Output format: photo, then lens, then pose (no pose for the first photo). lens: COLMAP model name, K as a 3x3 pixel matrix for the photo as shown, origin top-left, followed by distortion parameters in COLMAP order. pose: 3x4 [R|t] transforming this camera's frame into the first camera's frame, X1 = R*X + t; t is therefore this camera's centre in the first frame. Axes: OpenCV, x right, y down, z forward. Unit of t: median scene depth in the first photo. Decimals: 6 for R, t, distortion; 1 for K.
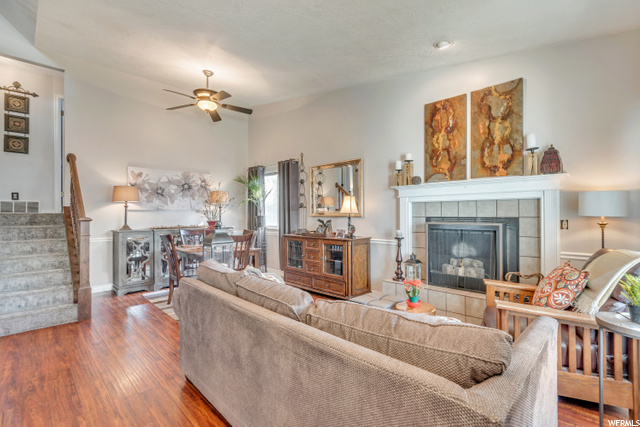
lens RADIAL K [[291.1, 0, 322.5], [0, 291.1, 211.7], [0, 0, 1]] dist [-0.003163, 0.002332]
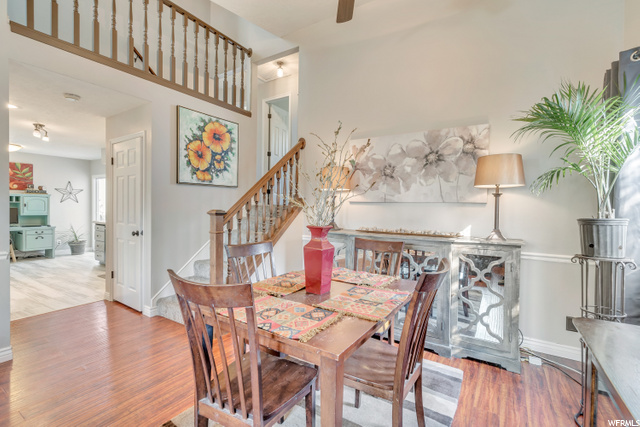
lens RADIAL K [[291.1, 0, 322.4], [0, 291.1, 210.7], [0, 0, 1]] dist [-0.003163, 0.002332]
pose [[0.197602, 0.020890, -0.980060, 0.019726], [-0.010242, 0.999762, 0.019245, 0.003737], [0.980229, 0.006235, 0.197769, 0.875872]]
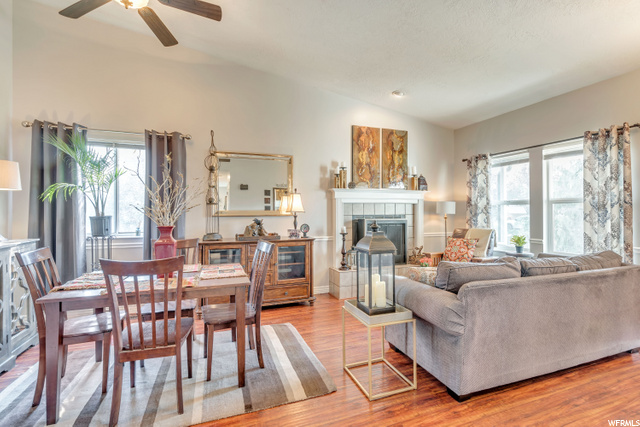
lens RADIAL K [[291.1, 0, 320.0], [0, 291.1, 212.5], [0, 0, 1]] dist [-0.003163, 0.002332]
pose [[0.431996, 0.001238, 0.901875, -0.694455], [-0.003607, 0.999993, 0.000355, 0.006187], [-0.901869, -0.003407, 0.431997, 0.487210]]
